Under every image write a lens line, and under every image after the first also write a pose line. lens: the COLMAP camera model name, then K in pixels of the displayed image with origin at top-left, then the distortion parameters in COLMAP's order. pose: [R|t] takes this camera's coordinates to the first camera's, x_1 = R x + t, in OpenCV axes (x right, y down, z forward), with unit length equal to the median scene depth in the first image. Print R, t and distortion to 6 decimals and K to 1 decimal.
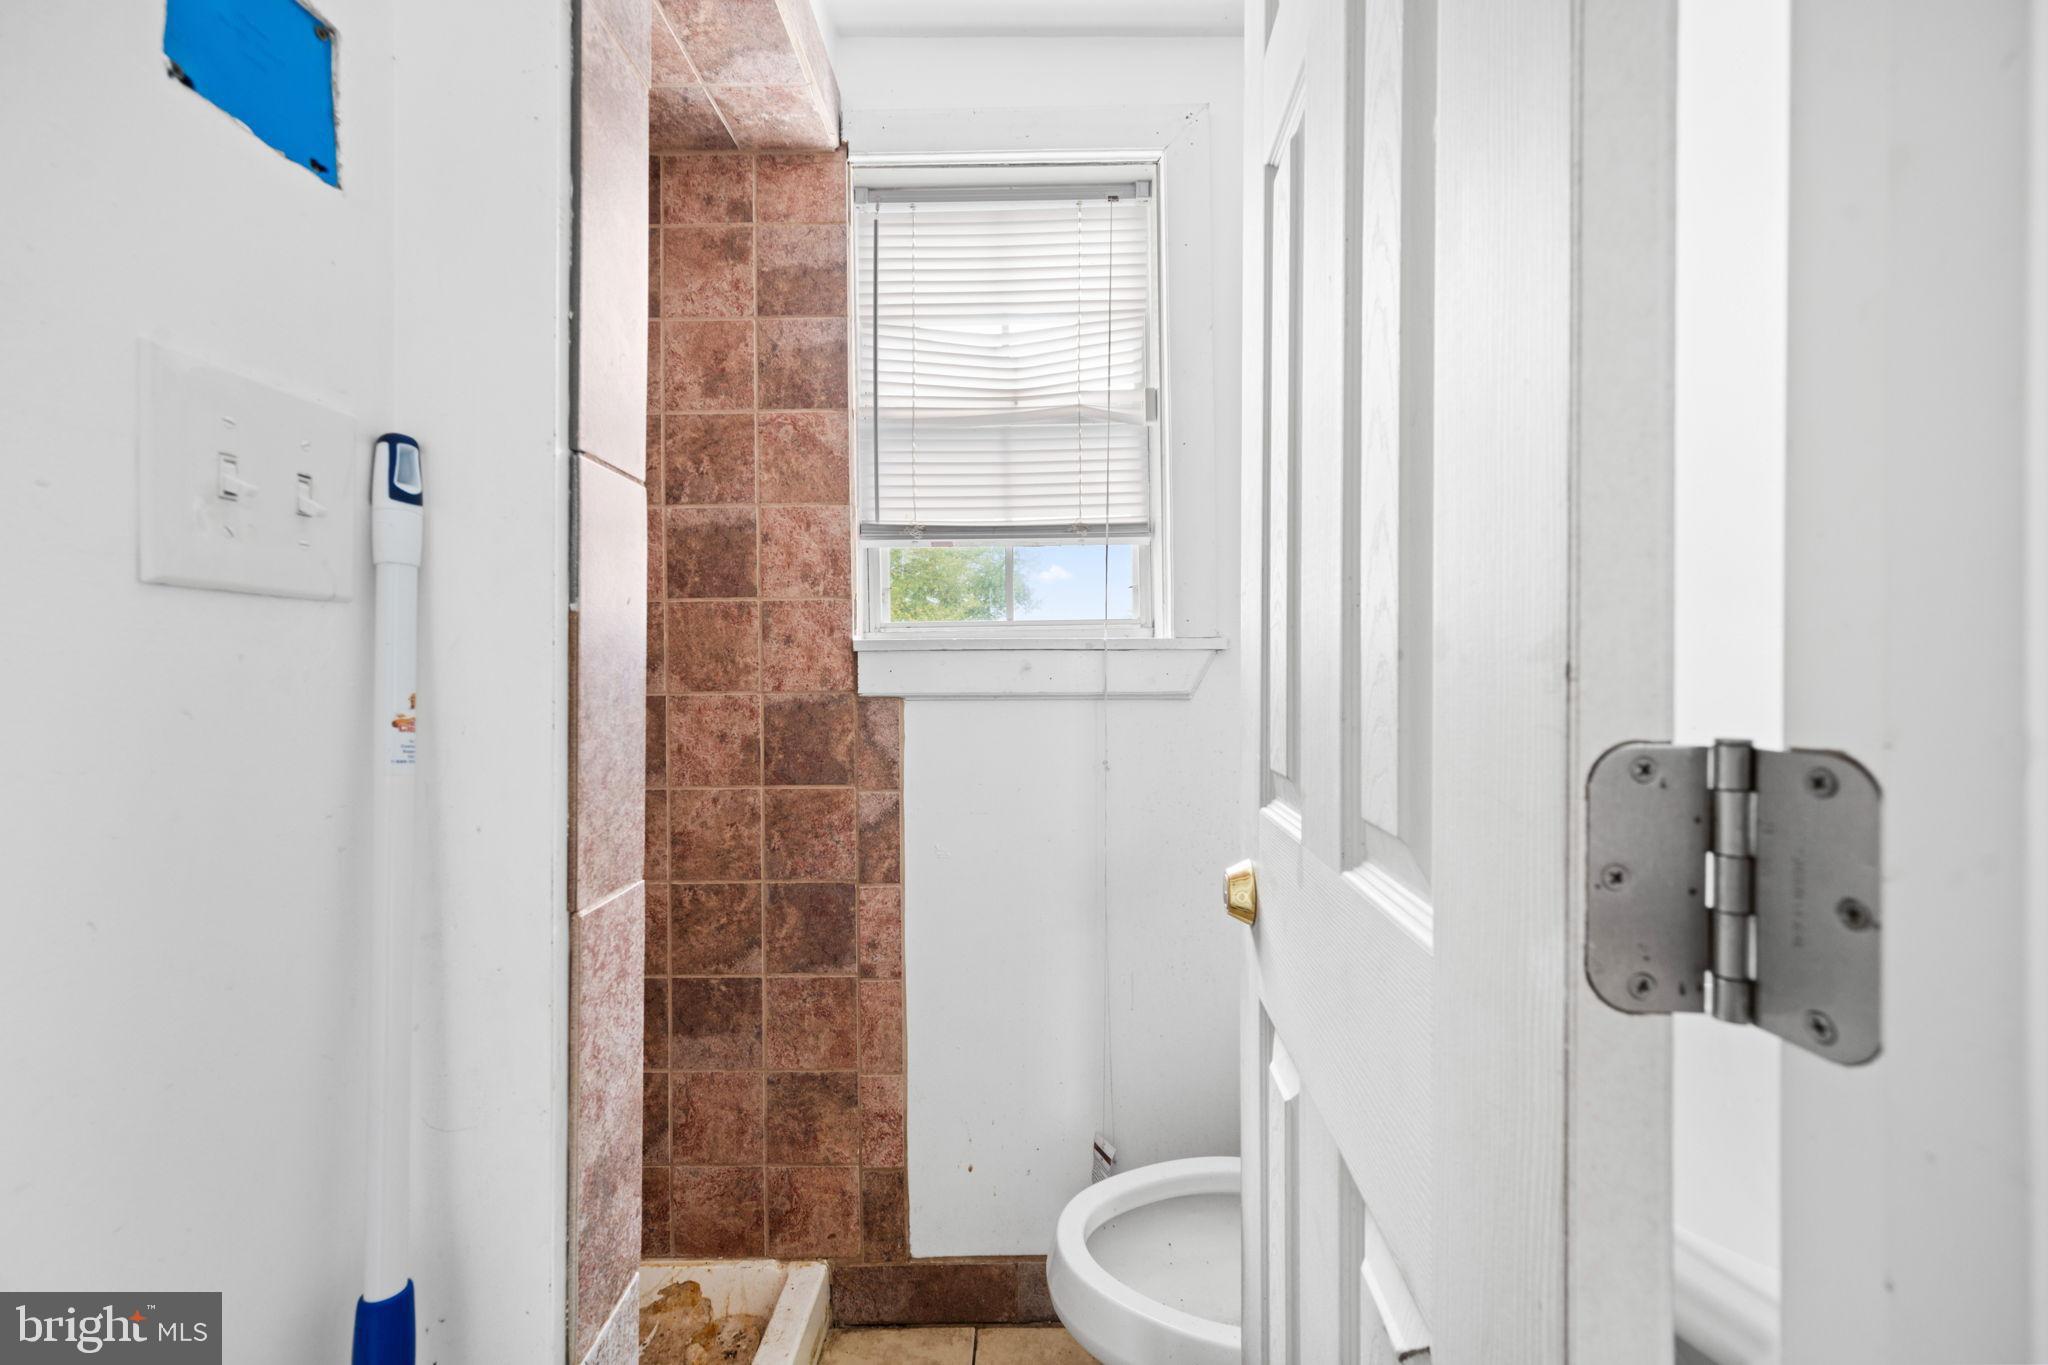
lens RADIAL K [[813.1, 0, 1020.7], [0, 813.1, 681.4], [0, 0, 1]] dist [0.000195, 0.000043]
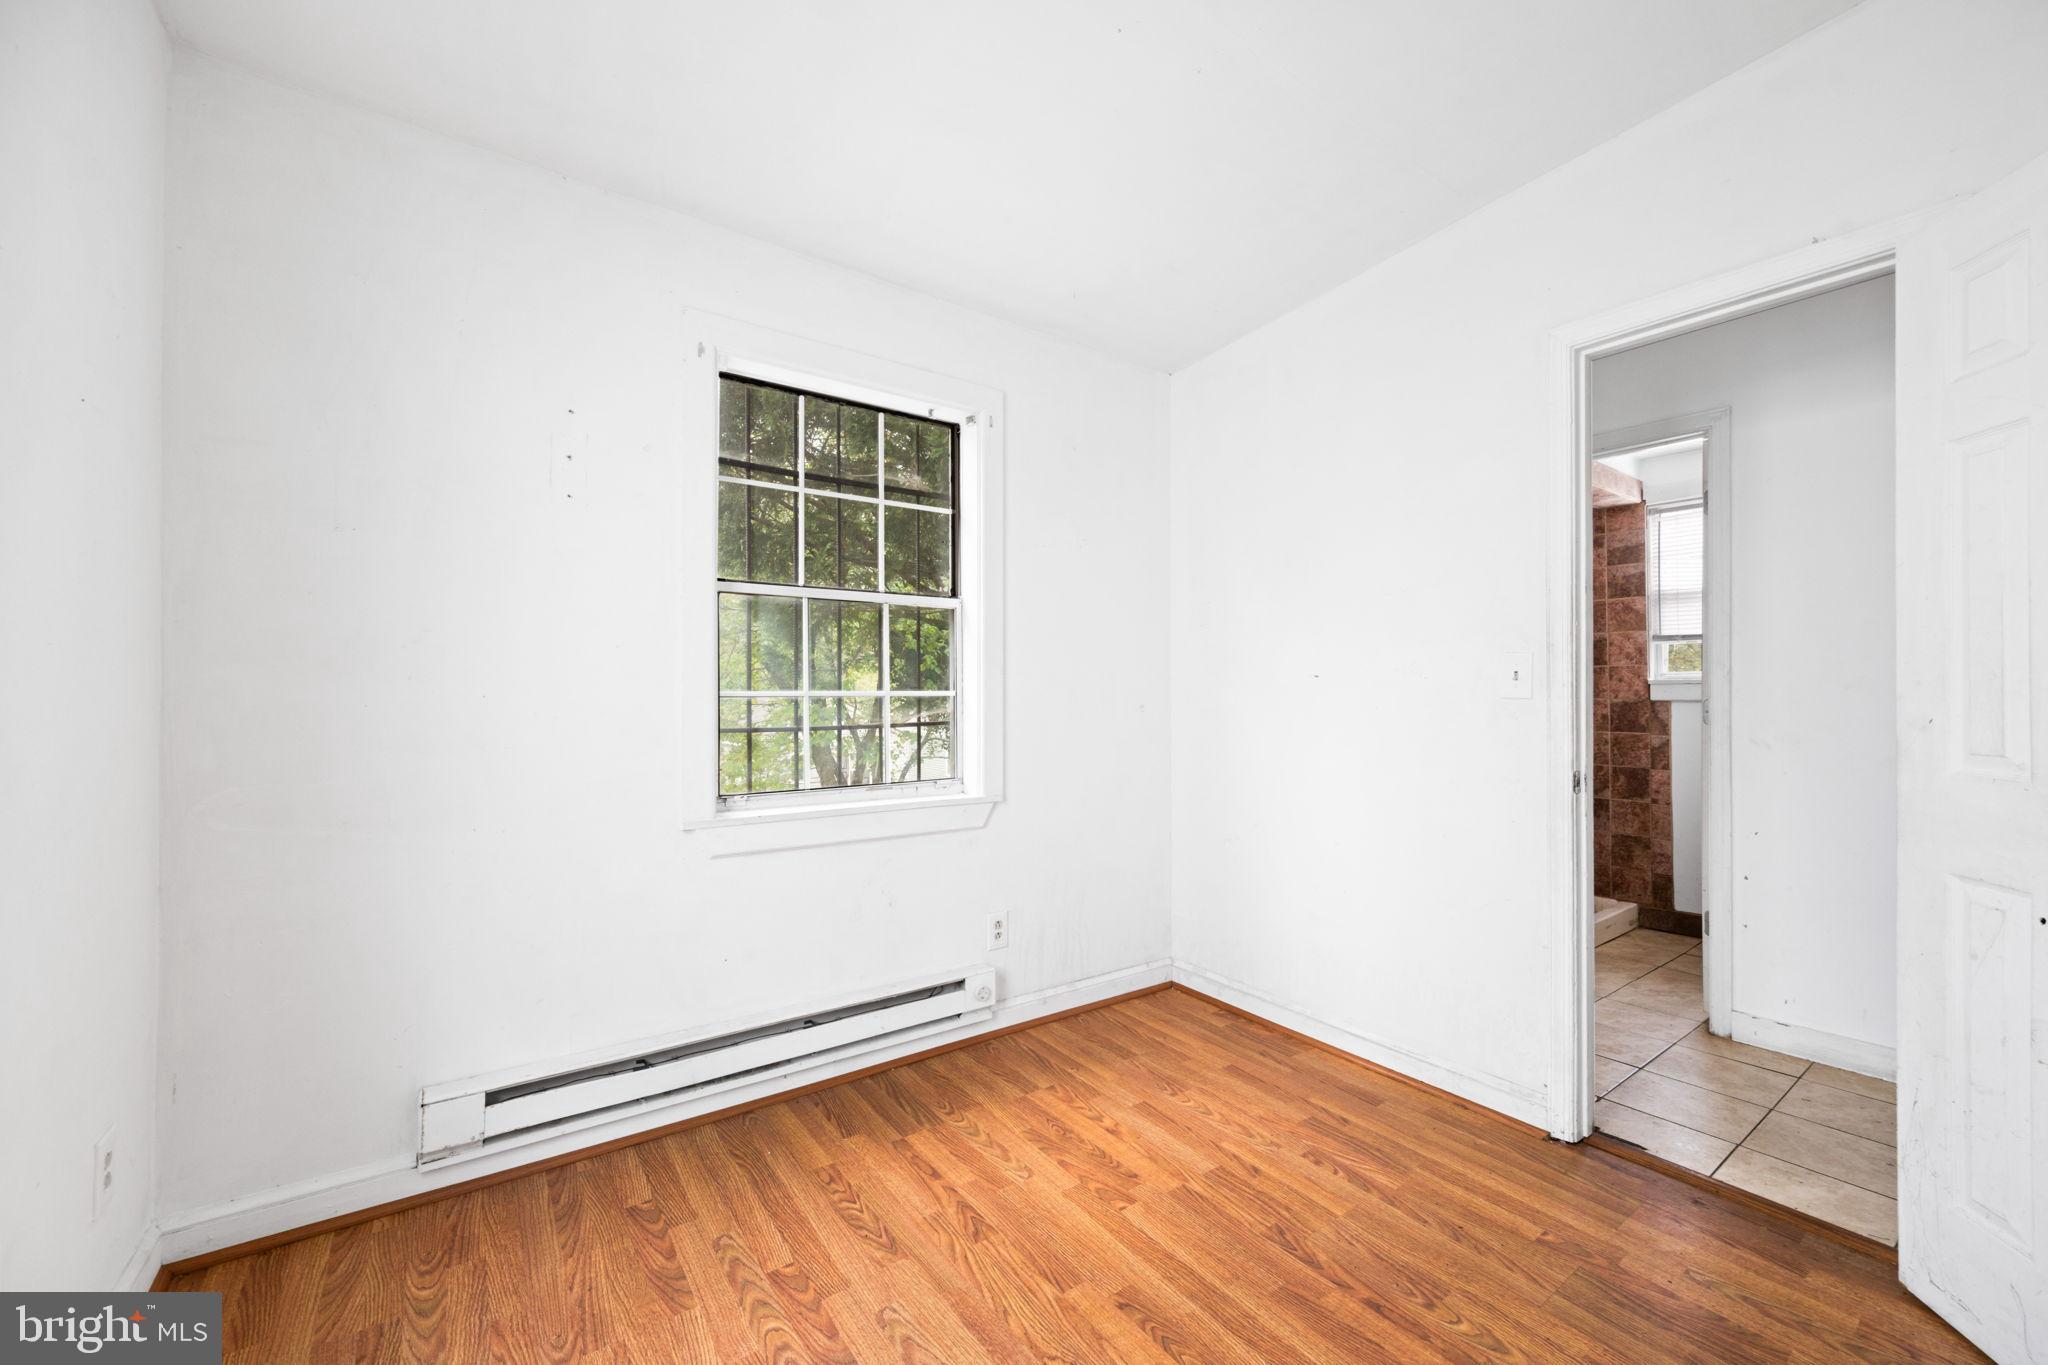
lens RADIAL K [[813.1, 0, 1021.8], [0, 813.1, 684.3], [0, 0, 1]] dist [0.000195, 0.000043]
pose [[0.588737, -0.002784, -0.808320, 0.767413], [-0.000454, 0.999993, -0.003775, -0.024994], [0.808325, 0.002589, 0.588731, -2.325192]]
